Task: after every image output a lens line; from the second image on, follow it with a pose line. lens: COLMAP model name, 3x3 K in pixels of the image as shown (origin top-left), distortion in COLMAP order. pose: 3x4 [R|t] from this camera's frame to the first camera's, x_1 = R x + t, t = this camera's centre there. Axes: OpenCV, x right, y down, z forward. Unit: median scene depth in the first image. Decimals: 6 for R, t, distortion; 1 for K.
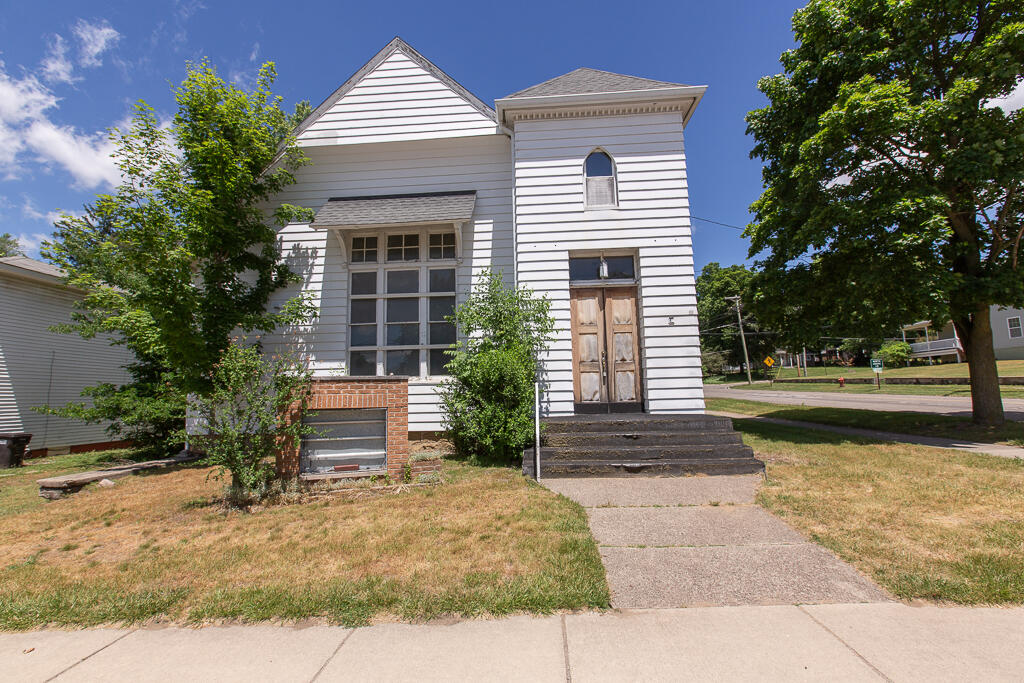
lens RADIAL K [[448.4, 0, 508.9], [0, 448.4, 337.7], [0, 0, 1]] dist [0.001154, -0.000061]
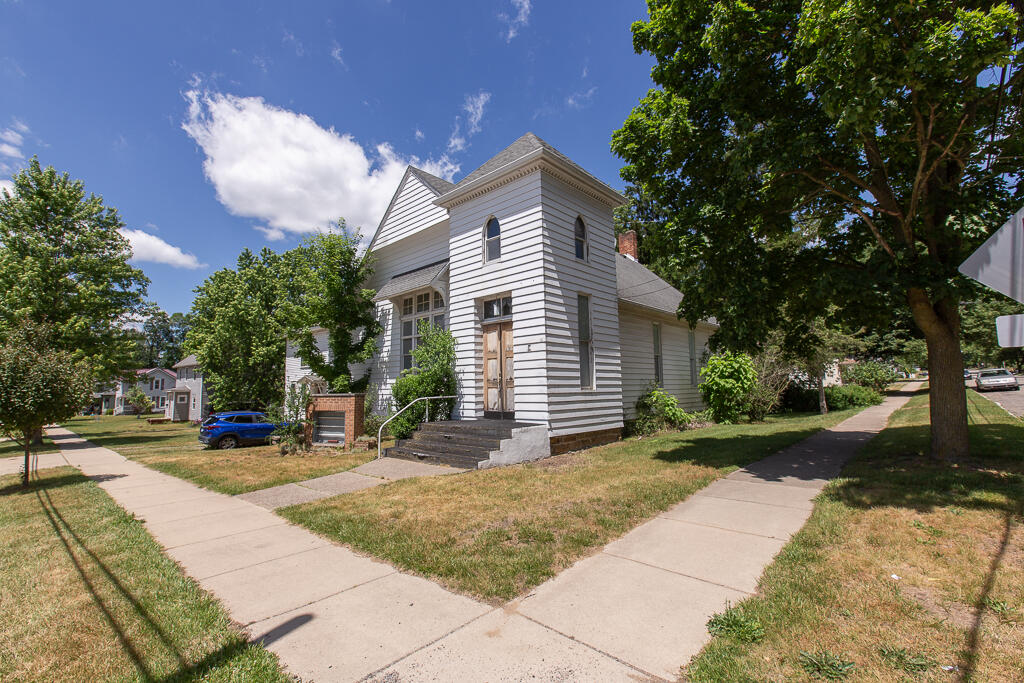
lens RADIAL K [[448.4, 0, 508.9], [0, 448.4, 337.7], [0, 0, 1]] dist [0.001154, -0.000061]
pose [[0.772573, -0.064029, -0.631690, 1.038998], [0.079480, 0.996829, -0.003834, -0.061052], [0.629932, -0.047245, 0.775212, 0.005987]]
